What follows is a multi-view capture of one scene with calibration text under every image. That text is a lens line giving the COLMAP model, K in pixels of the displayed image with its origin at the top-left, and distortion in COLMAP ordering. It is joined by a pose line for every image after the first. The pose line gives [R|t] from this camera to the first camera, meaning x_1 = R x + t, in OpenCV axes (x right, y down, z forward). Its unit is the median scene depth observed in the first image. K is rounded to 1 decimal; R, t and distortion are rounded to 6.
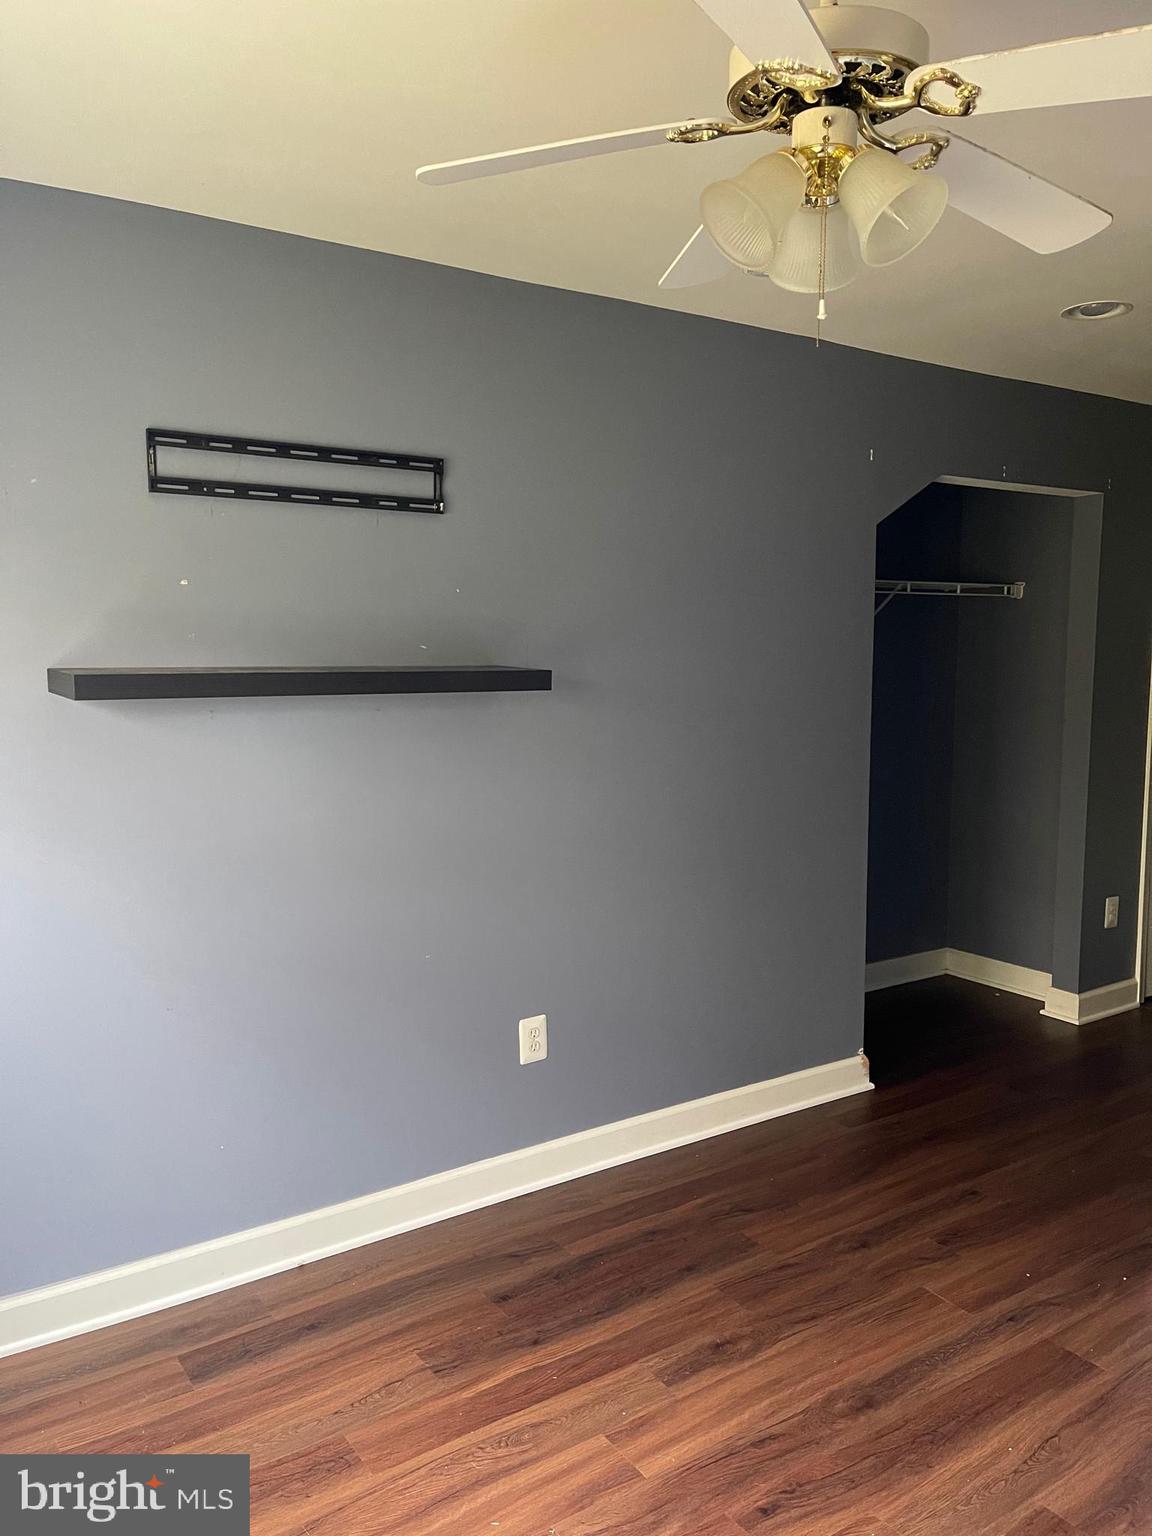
lens RADIAL K [[1160.4, 0, 565.7], [0, 1160.4, 785.5], [0, 0, 1]] dist [0.070554, -0.092788]
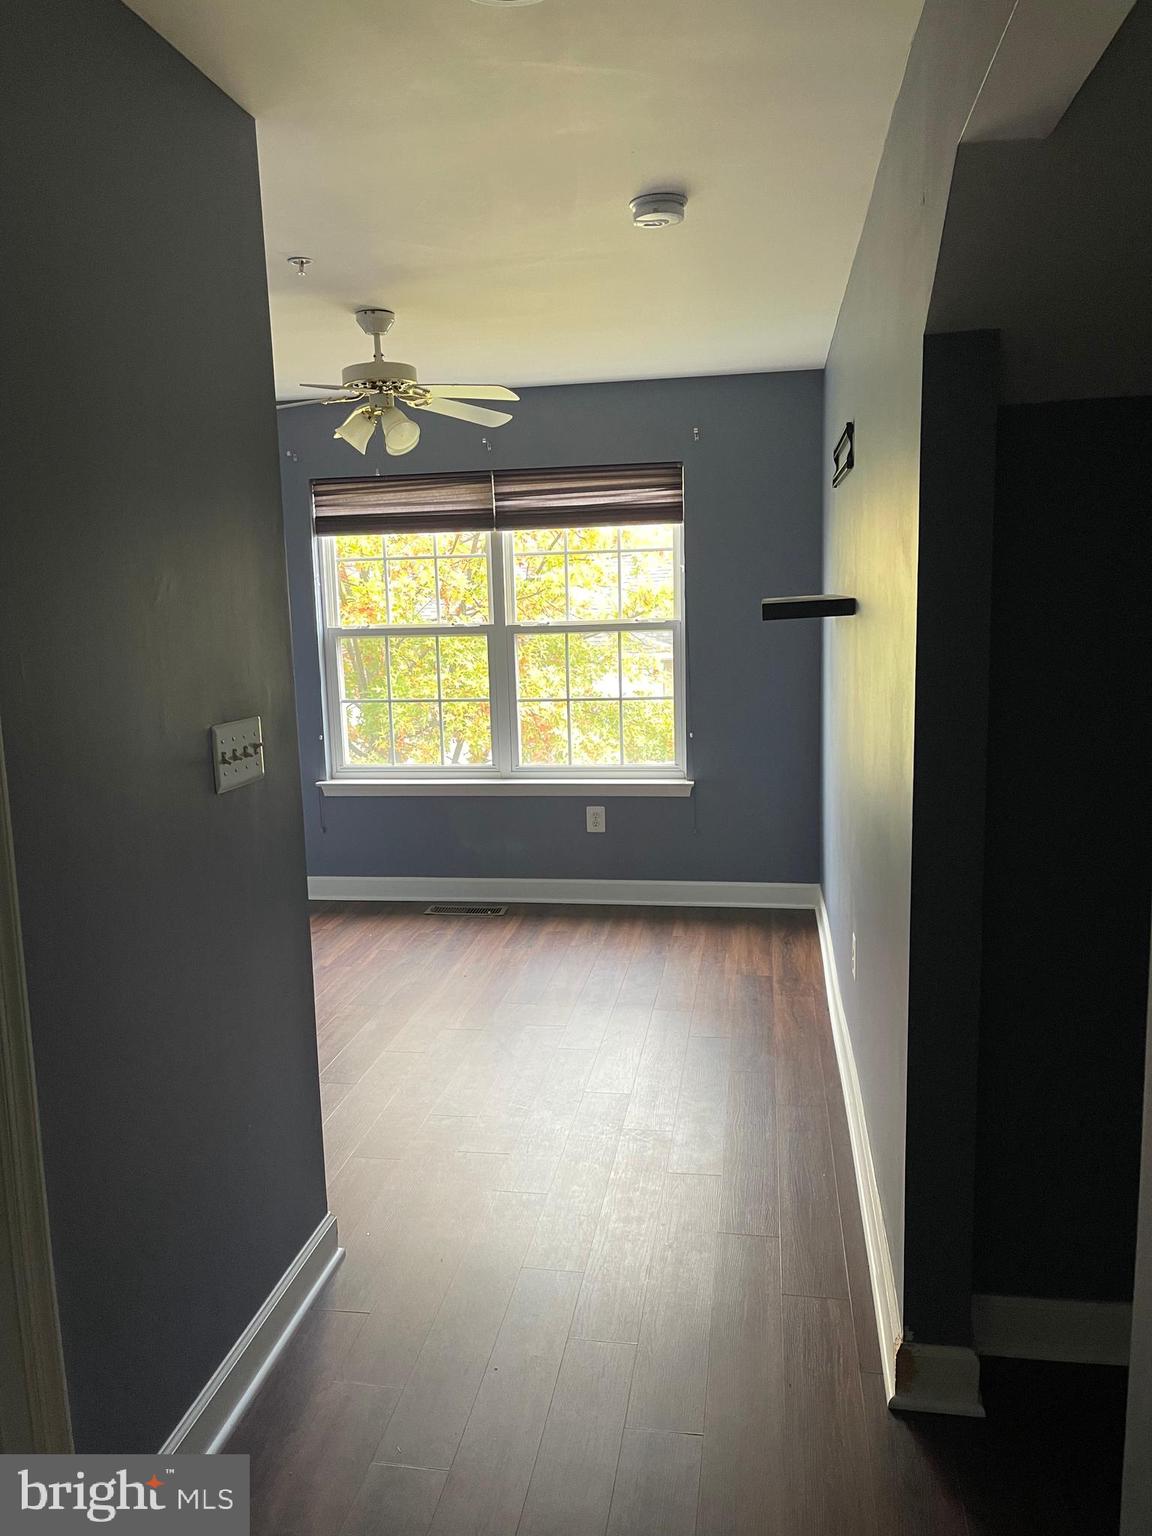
lens RADIAL K [[1160.4, 0, 566.2], [0, 1160.4, 759.2], [0, 0, 1]] dist [0.070554, -0.092788]
pose [[-0.690762, 0.126437, -0.711942, 1.136930], [-0.060913, 0.970919, 0.231531, -0.238598], [0.720512, 0.203300, -0.662972, 1.909880]]
